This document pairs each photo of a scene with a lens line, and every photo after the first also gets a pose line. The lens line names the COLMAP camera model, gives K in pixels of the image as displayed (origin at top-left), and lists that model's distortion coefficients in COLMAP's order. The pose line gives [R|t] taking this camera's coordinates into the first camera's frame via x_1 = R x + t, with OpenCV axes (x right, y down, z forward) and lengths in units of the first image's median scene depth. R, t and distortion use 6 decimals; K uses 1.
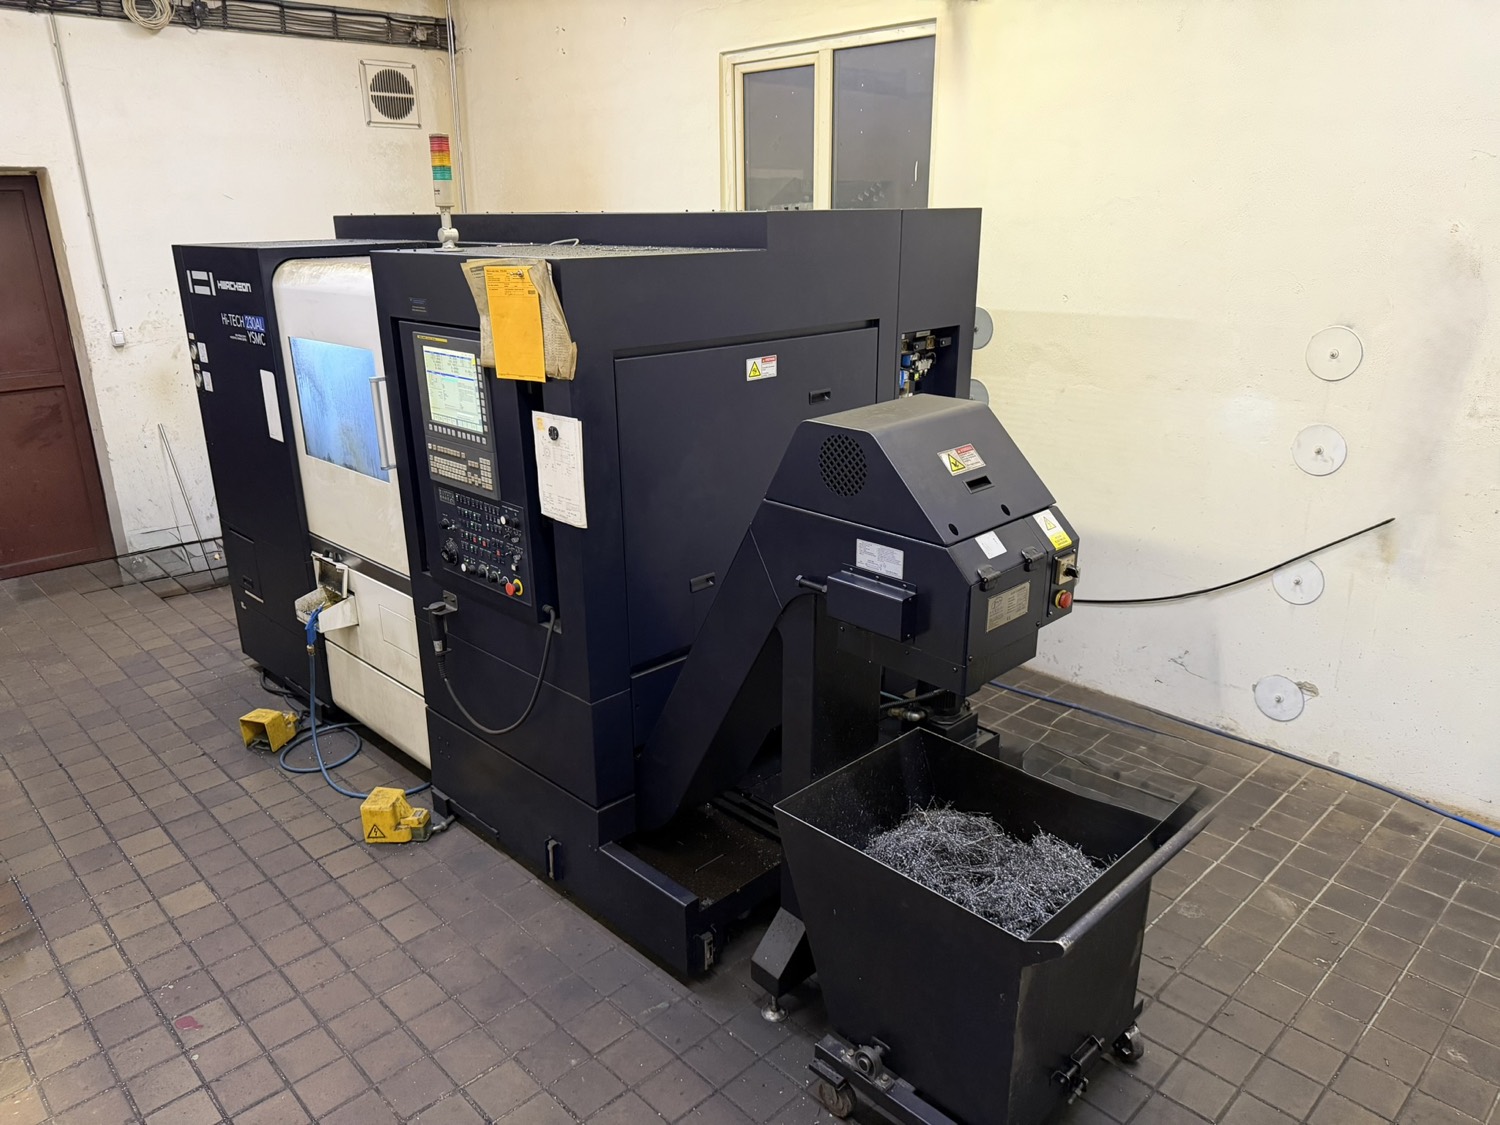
lens RADIAL K [[1067.2, 0, 758.1], [0, 1067.2, 565.1], [0, 0, 1]] dist [0.007394, -0.027924]
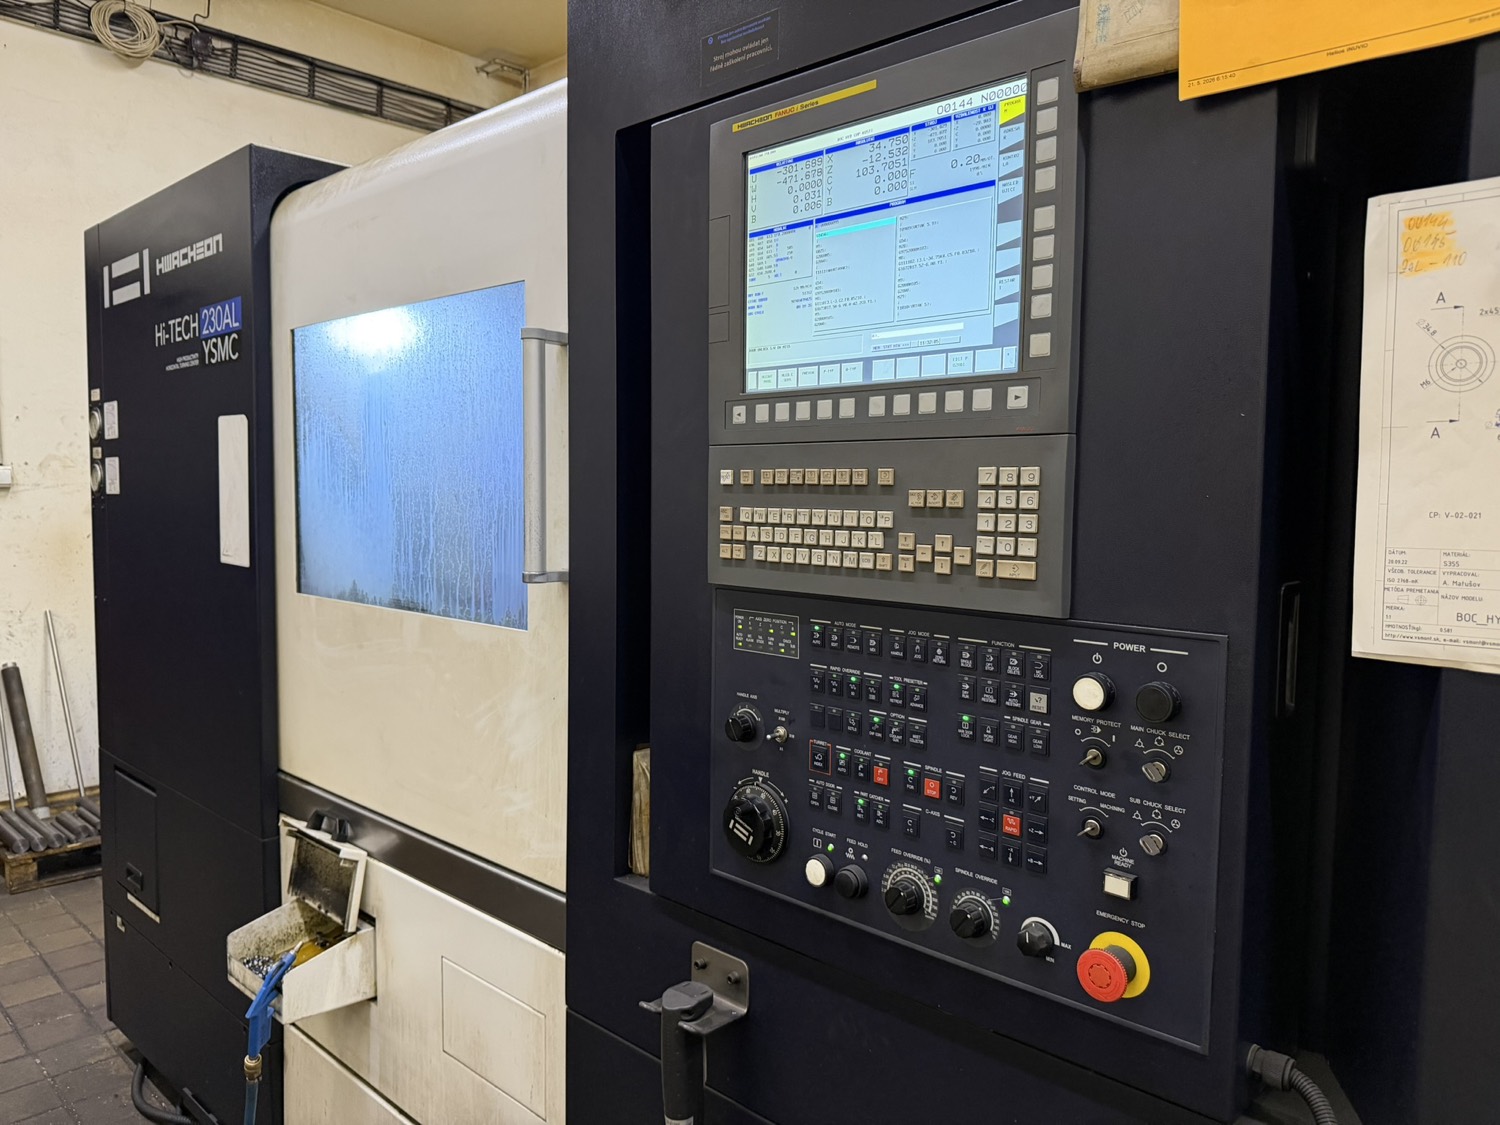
lens RADIAL K [[1067.2, 0, 740.2], [0, 1067.2, 555.1], [0, 0, 1]] dist [0.007394, -0.027924]
pose [[0.999494, 0.019179, 0.025359, -0.251598], [-0.011929, 0.965519, -0.260058, -0.004179], [-0.029473, 0.259624, 0.965260, 0.563932]]
